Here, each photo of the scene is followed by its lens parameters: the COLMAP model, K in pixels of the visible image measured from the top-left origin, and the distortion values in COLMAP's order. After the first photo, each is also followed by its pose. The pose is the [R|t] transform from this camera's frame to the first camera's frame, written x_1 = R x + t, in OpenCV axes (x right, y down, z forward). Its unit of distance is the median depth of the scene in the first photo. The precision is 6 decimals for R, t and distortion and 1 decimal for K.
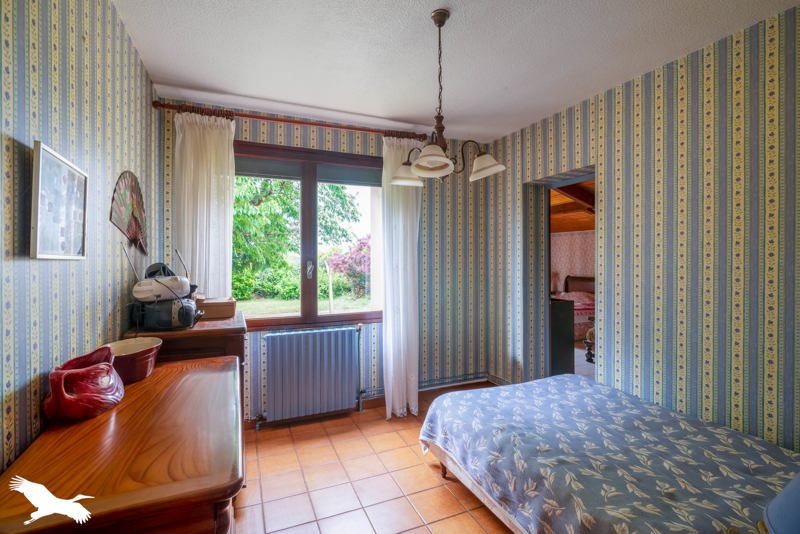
lens RADIAL K [[362.9, 0, 399.8], [0, 362.9, 266.9], [0, 0, 1]] dist [-0.014586, -0.000130]
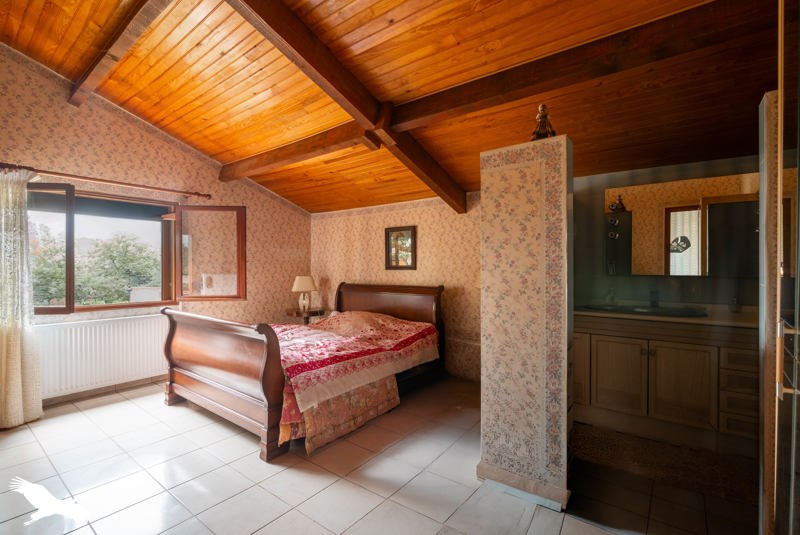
lens RADIAL K [[362.9, 0, 398.4], [0, 362.9, 267.9], [0, 0, 1]] dist [-0.014586, -0.000130]
pose [[0.871260, -0.004922, 0.490796, 0.255594], [0.003292, 0.999986, 0.004184, -0.001542], [-0.490810, -0.002030, 0.871264, 0.442110]]
